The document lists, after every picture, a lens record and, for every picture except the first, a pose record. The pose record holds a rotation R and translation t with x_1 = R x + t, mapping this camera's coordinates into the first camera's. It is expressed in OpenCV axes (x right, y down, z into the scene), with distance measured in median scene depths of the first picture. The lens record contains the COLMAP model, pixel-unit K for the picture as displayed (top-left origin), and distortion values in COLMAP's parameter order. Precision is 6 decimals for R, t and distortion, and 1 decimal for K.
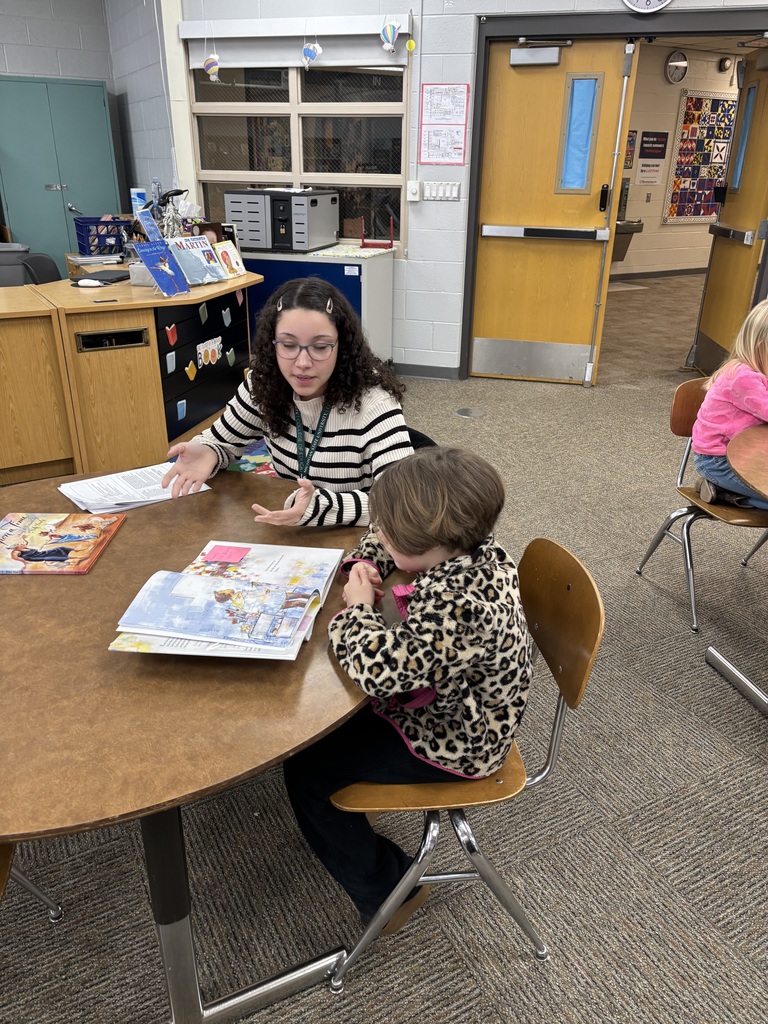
lens RADIAL K [[771.2, 0, 383.1], [0, 771.2, 508.9], [0, 0, 1]] dist [0.022330, -0.006187]
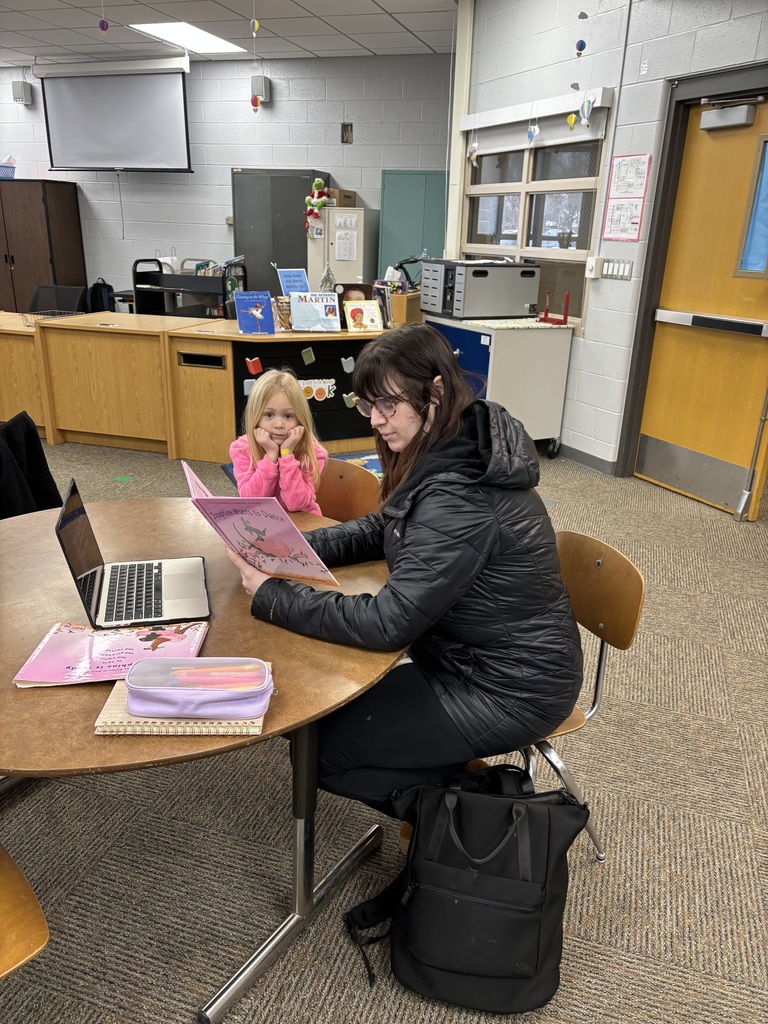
lens RADIAL K [[771.2, 0, 380.5], [0, 771.2, 515.6], [0, 0, 1]] dist [0.022330, -0.006187]
pose [[0.681199, 0.259496, -0.684566, 0.614846], [-0.318502, 0.946990, 0.042036, -0.090046], [0.659185, 0.189401, 0.727738, 0.219828]]
